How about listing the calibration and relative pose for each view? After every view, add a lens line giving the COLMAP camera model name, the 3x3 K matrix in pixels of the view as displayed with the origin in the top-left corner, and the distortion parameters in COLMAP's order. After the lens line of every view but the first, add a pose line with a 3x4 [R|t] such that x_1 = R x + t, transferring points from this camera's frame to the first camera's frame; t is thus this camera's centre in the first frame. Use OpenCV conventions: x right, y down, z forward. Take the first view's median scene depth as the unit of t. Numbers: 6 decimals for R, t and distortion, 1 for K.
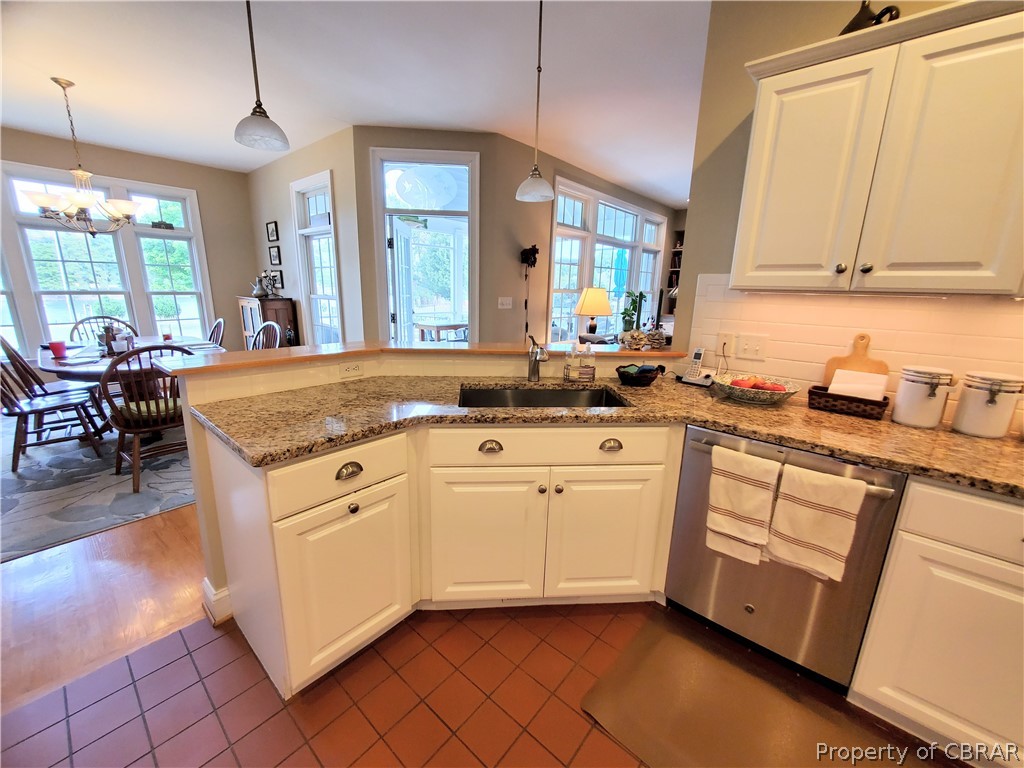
lens RADIAL K [[407.0, 0, 505.8], [0, 407.0, 384.0], [0, 0, 1]] dist [-0.000244, -0.001865]
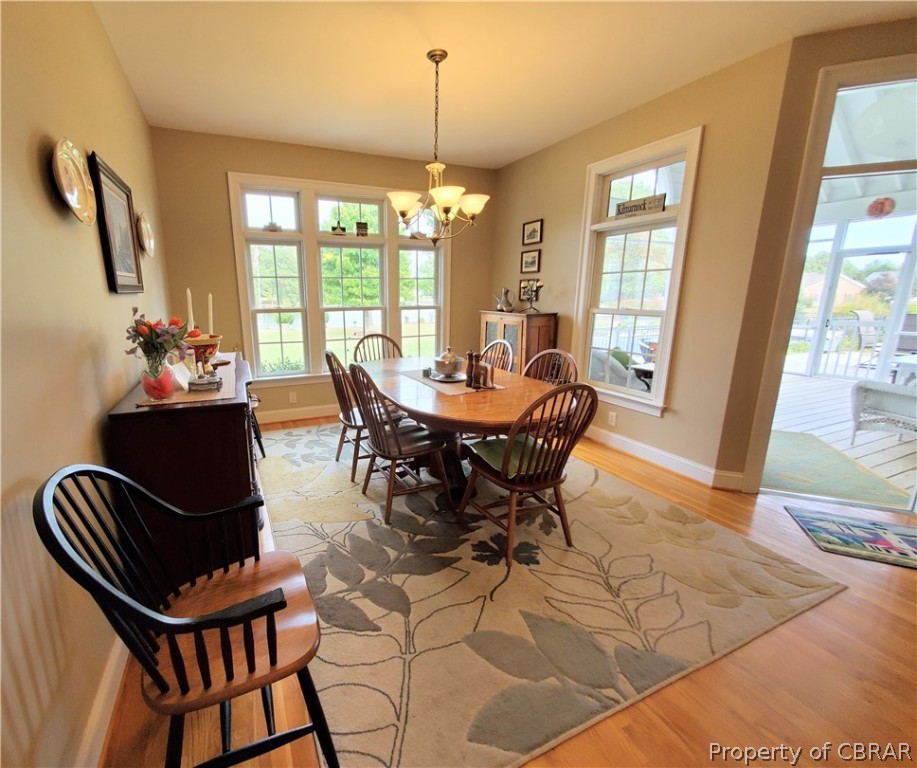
lens RADIAL K [[419.3, 0, 403.4], [0, 419.3, 385.7], [0, 0, 1]] dist [0.003586, -0.000282]
pose [[0.893339, 0.075050, -0.443073, -0.478749], [-0.083578, 0.996501, 0.000281, -0.050692], [0.441544, 0.036781, 0.896486, 0.154109]]
